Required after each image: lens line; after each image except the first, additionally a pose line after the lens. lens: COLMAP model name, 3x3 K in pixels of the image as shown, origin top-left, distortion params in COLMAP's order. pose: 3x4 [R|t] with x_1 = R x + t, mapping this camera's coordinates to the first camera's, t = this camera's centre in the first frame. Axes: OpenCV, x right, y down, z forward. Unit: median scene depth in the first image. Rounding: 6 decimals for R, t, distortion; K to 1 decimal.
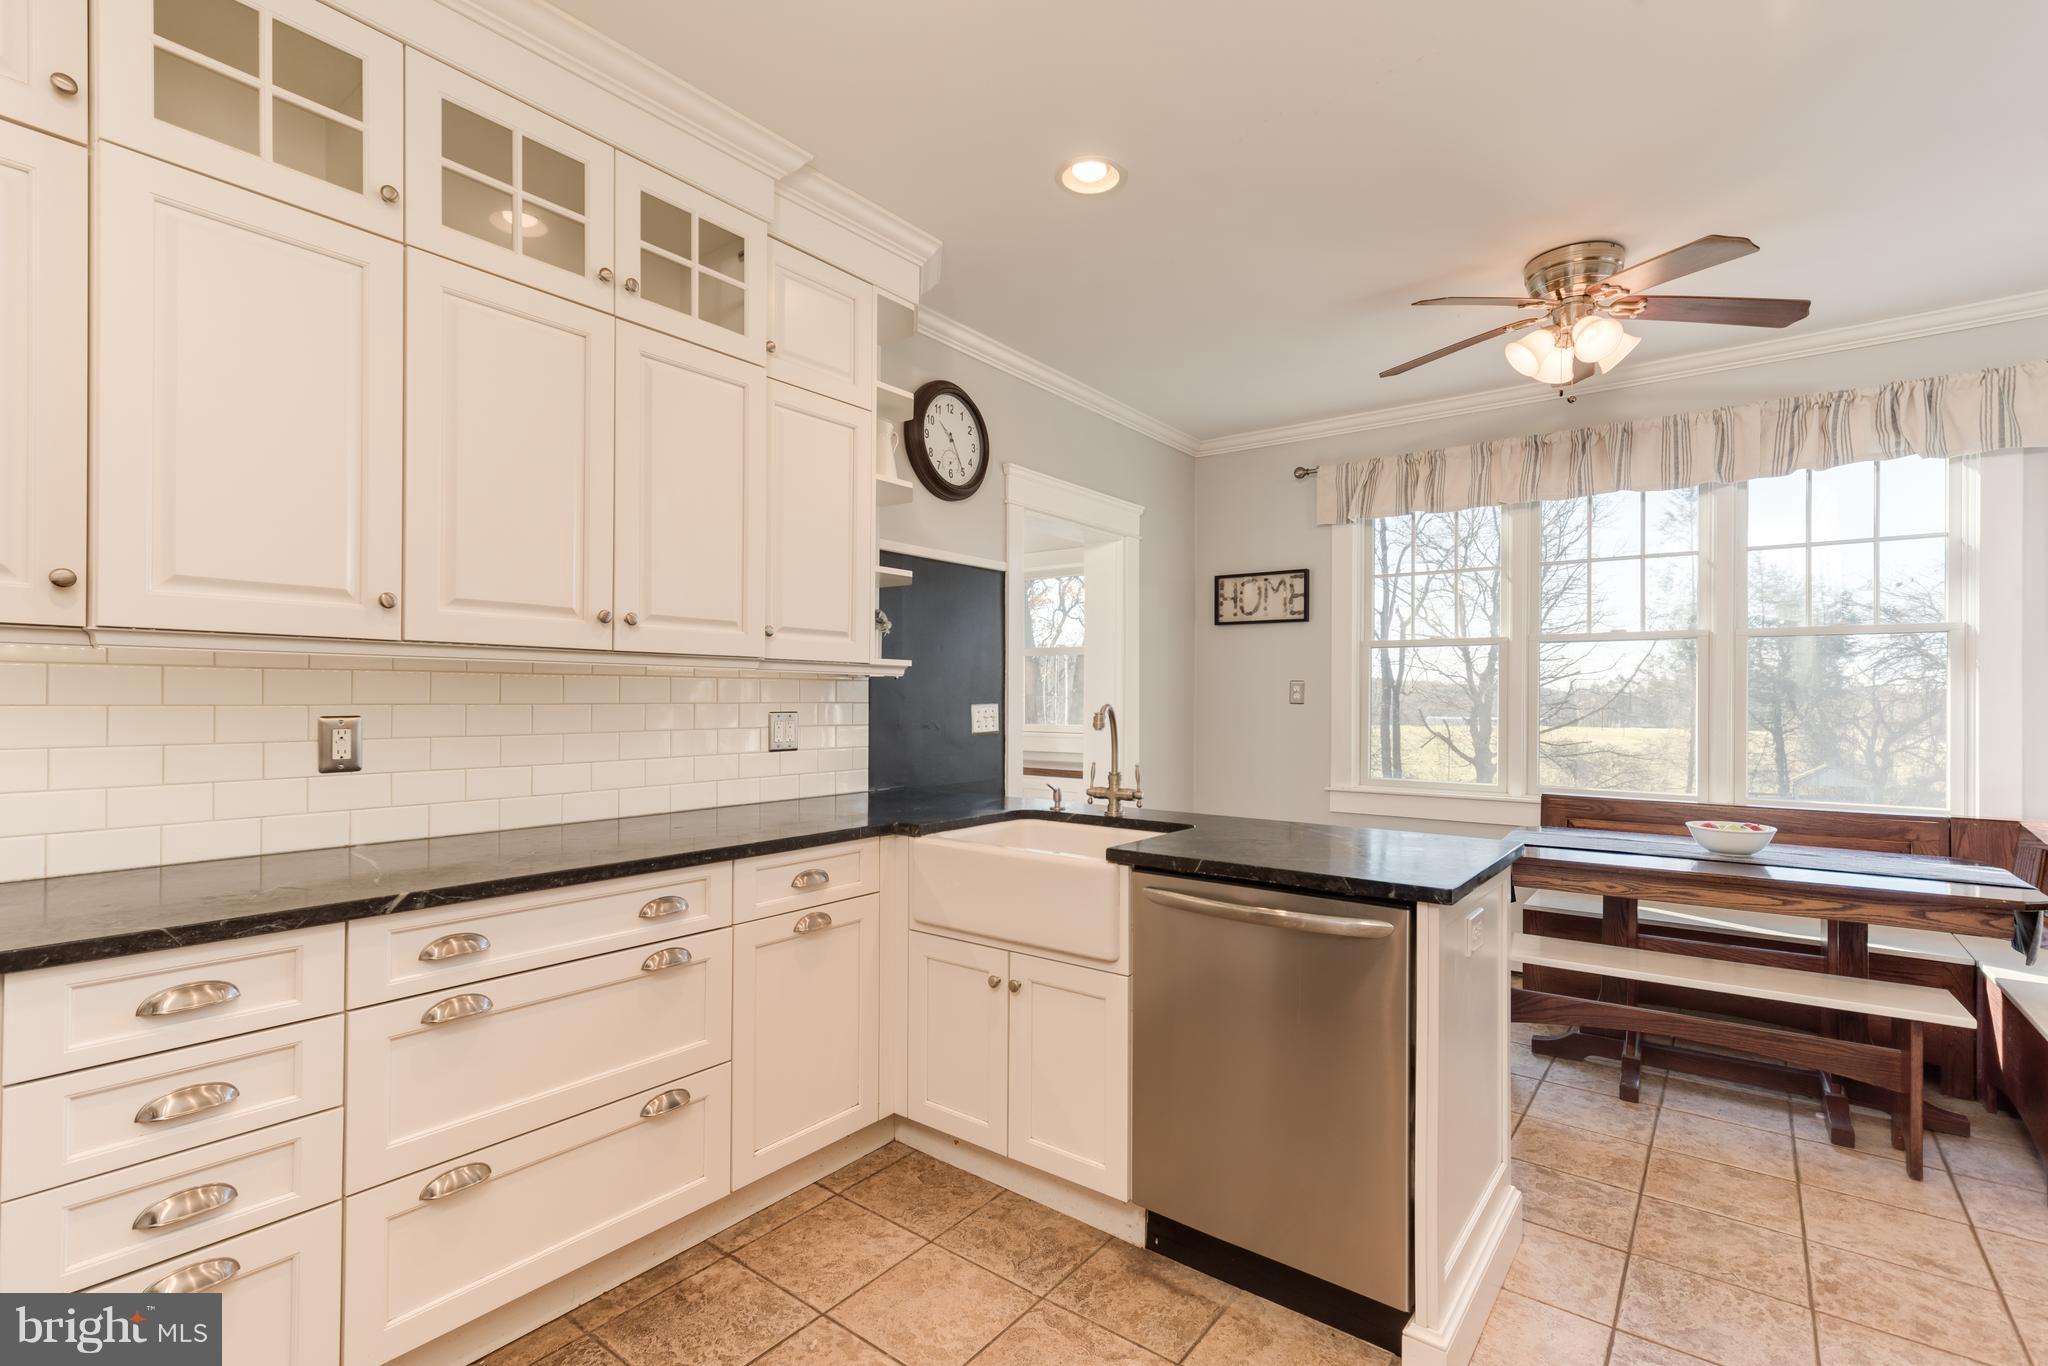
lens RADIAL K [[932.5, 0, 1026.6], [0, 932.5, 699.0], [0, 0, 1]] dist [0.008539, -0.000252]
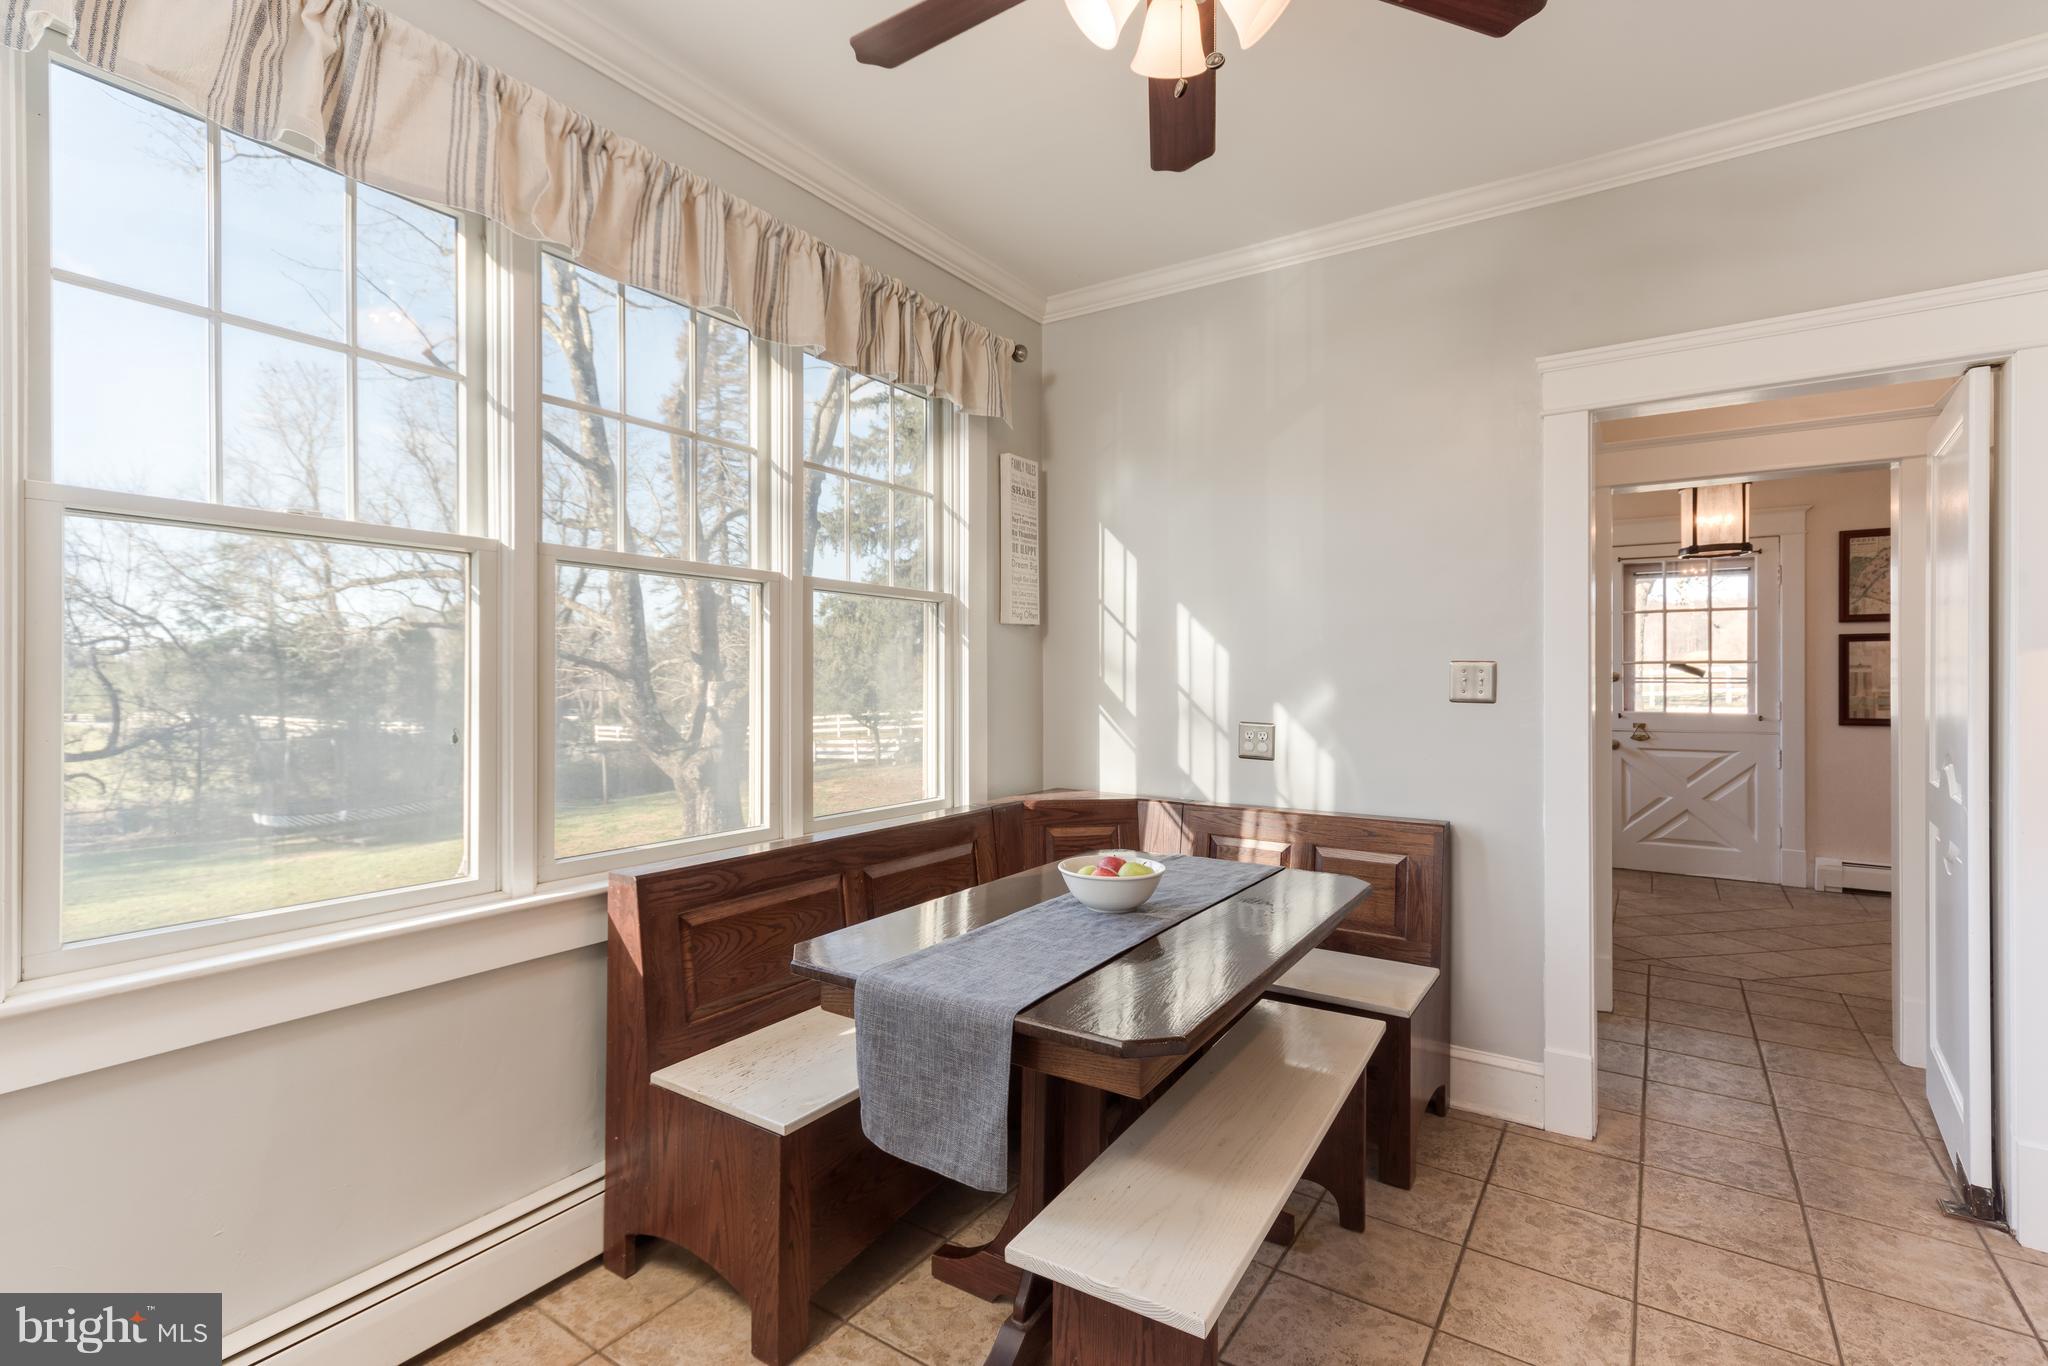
lens RADIAL K [[932.5, 0, 1023.5], [0, 932.5, 681.5], [0, 0, 1]] dist [0.008539, -0.000252]
pose [[-0.045596, -0.009969, 0.998910, 0.081886], [0.002339, 0.999946, 0.010086, -0.005814], [-0.998957, 0.002796, -0.045570, 1.136521]]
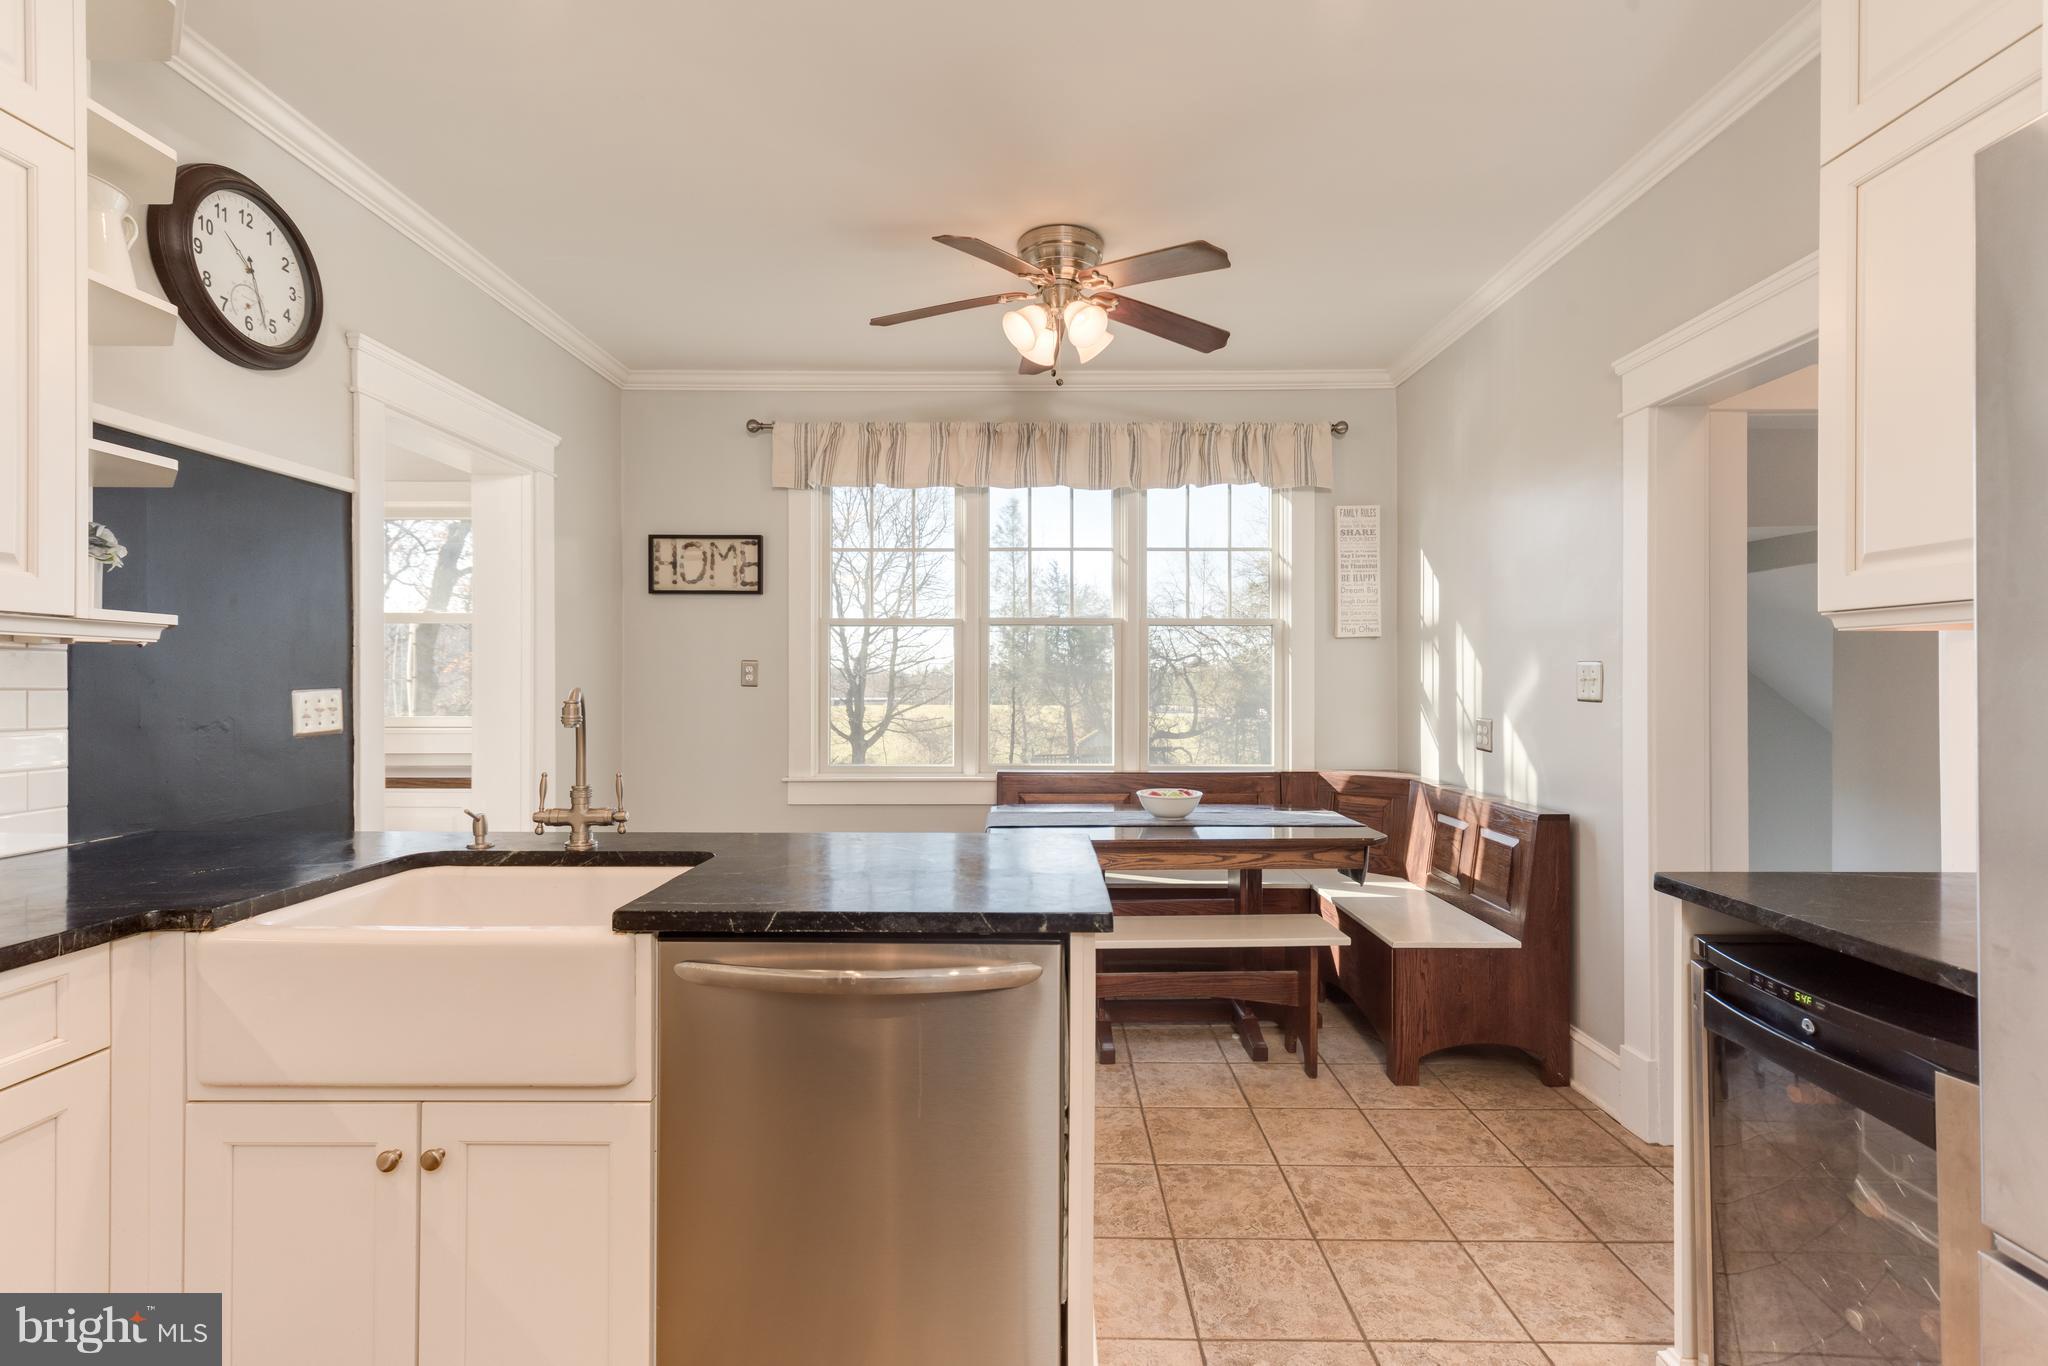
lens RADIAL K [[932.5, 0, 1027.3], [0, 932.5, 685.6], [0, 0, 1]] dist [0.008539, -0.000252]
pose [[0.802878, -0.006453, 0.596109, -0.047600], [0.004134, 0.999978, 0.005257, 0.001467], [-0.596129, -0.001756, 0.802887, 0.219307]]
